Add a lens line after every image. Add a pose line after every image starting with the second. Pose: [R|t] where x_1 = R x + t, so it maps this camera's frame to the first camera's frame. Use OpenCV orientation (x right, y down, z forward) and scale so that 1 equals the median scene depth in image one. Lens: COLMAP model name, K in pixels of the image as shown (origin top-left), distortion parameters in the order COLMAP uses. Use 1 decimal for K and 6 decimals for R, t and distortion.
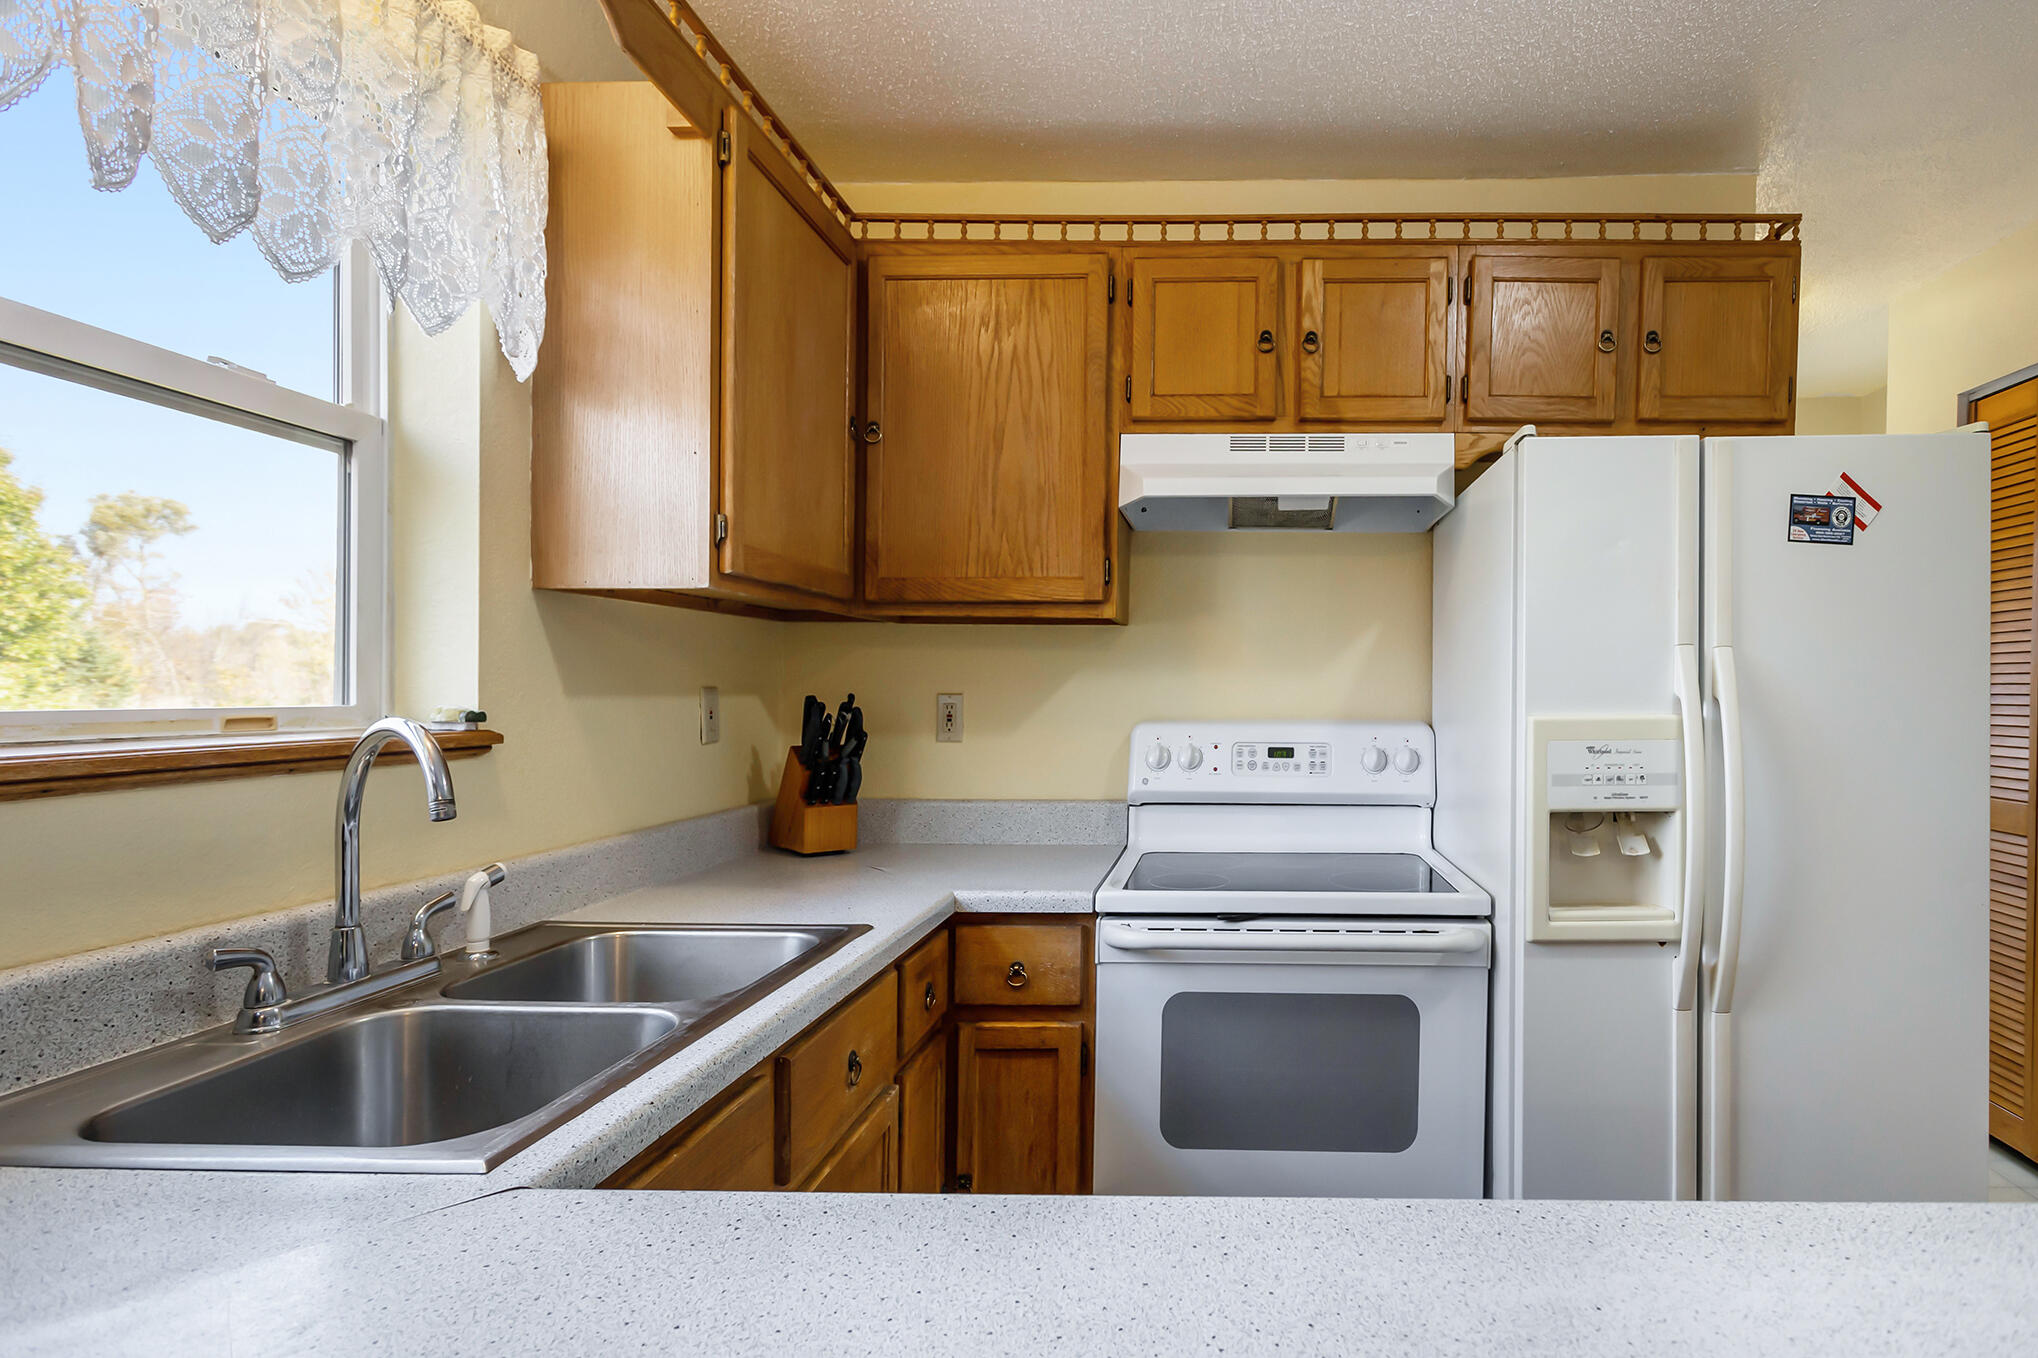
lens RADIAL K [[1007.1, 0, 1070.1], [0, 1007.1, 682.7], [0, 0, 1]] dist [0.000925, 0.000007]
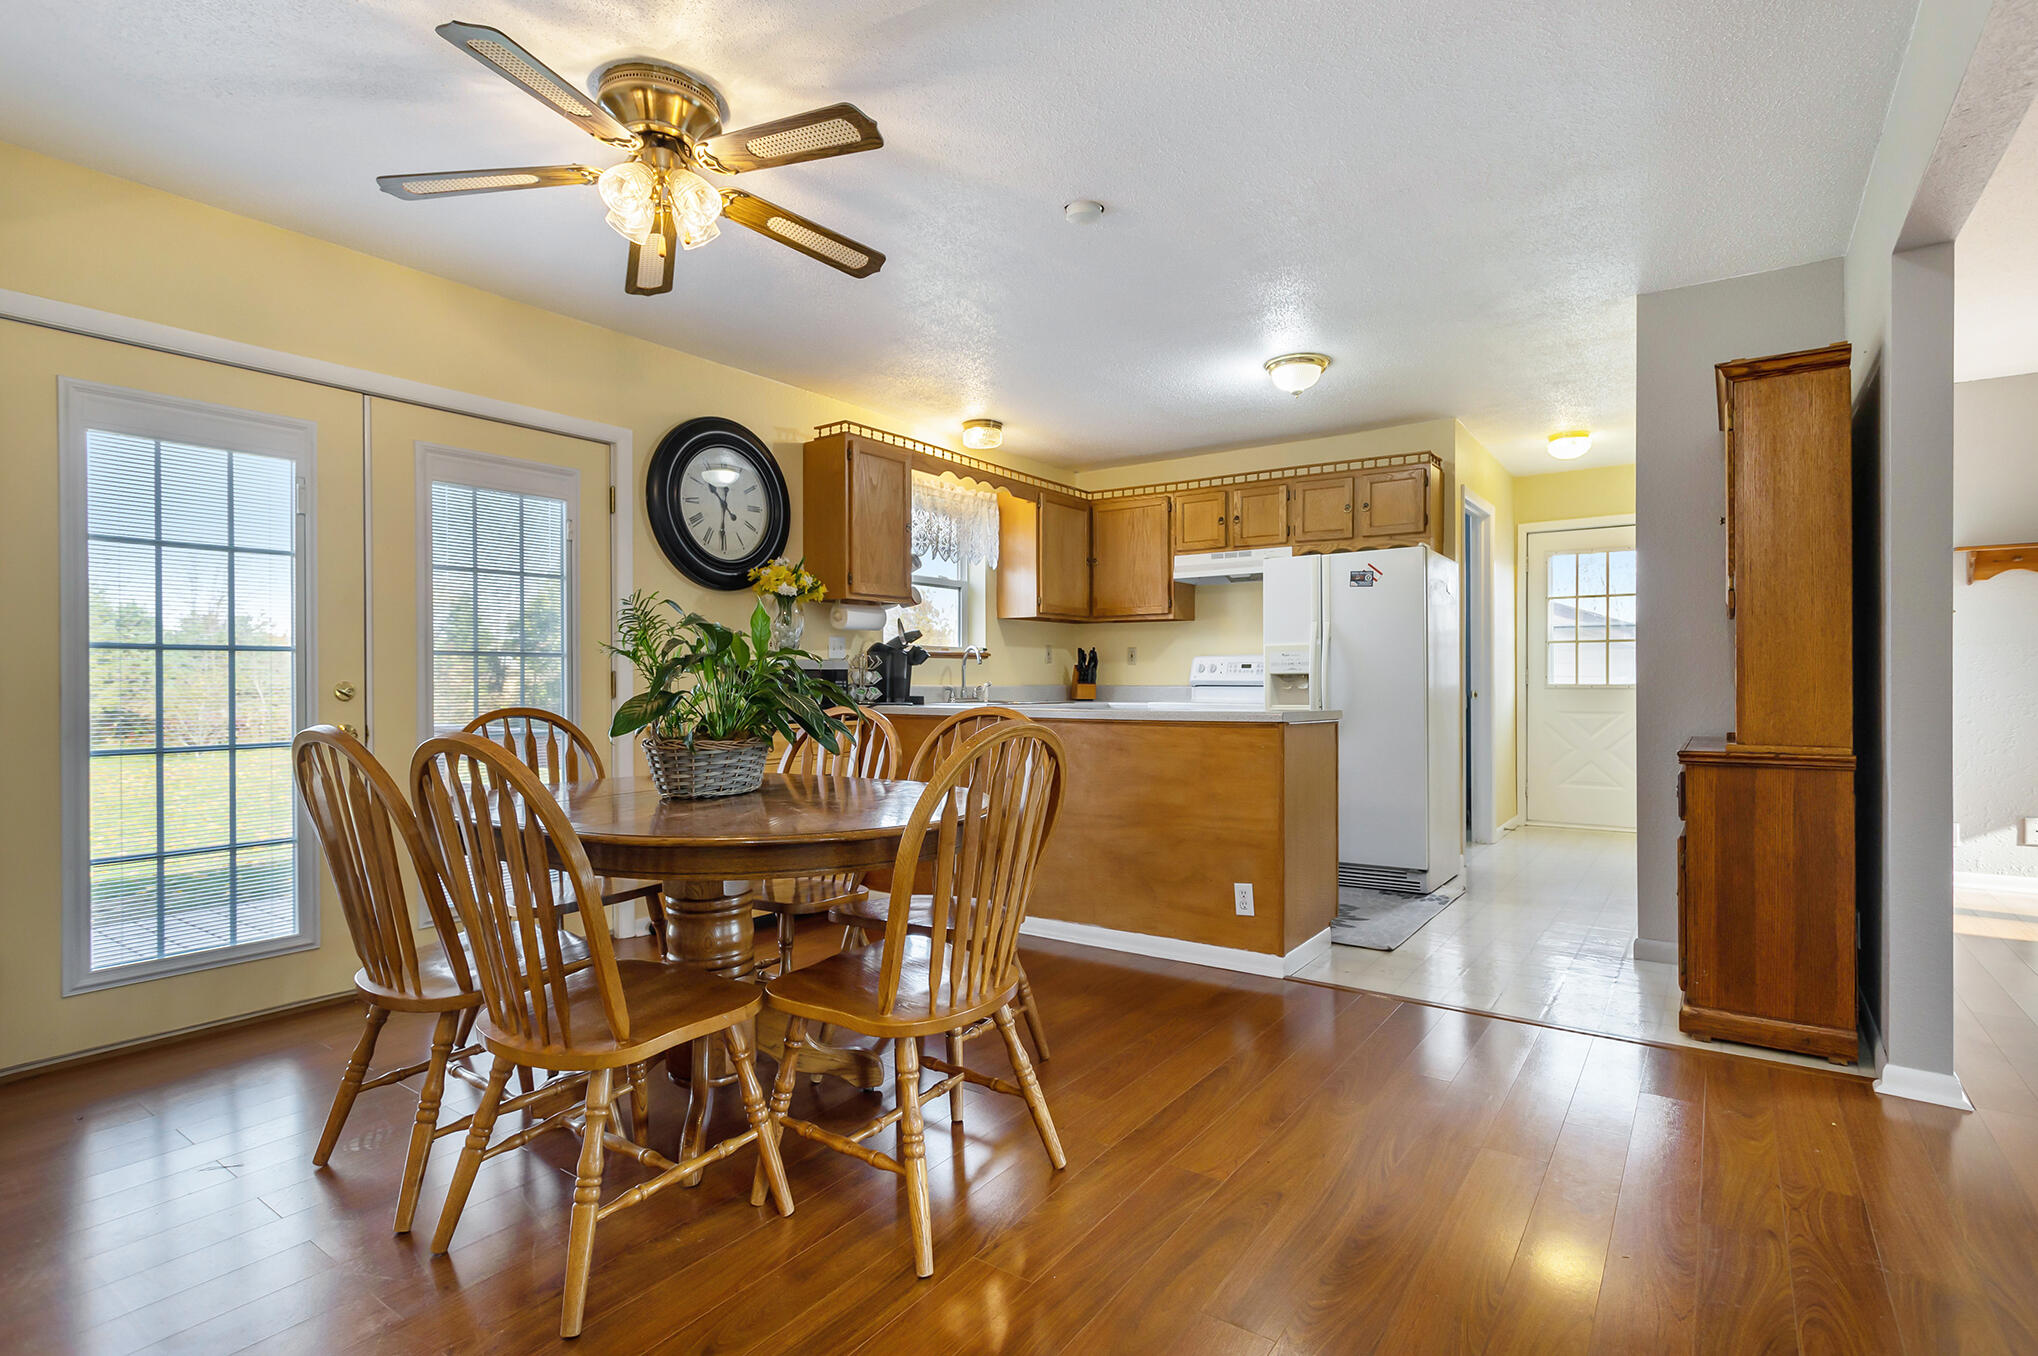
lens RADIAL K [[1007.1, 0, 1070.1], [0, 1007.1, 681.7], [0, 0, 1]] dist [0.000925, 0.000007]
pose [[0.900309, -0.012124, -0.435083, 1.057057], [0.013288, 0.999912, -0.000366, 0.117452], [0.435049, -0.005452, 0.900390, -1.790418]]
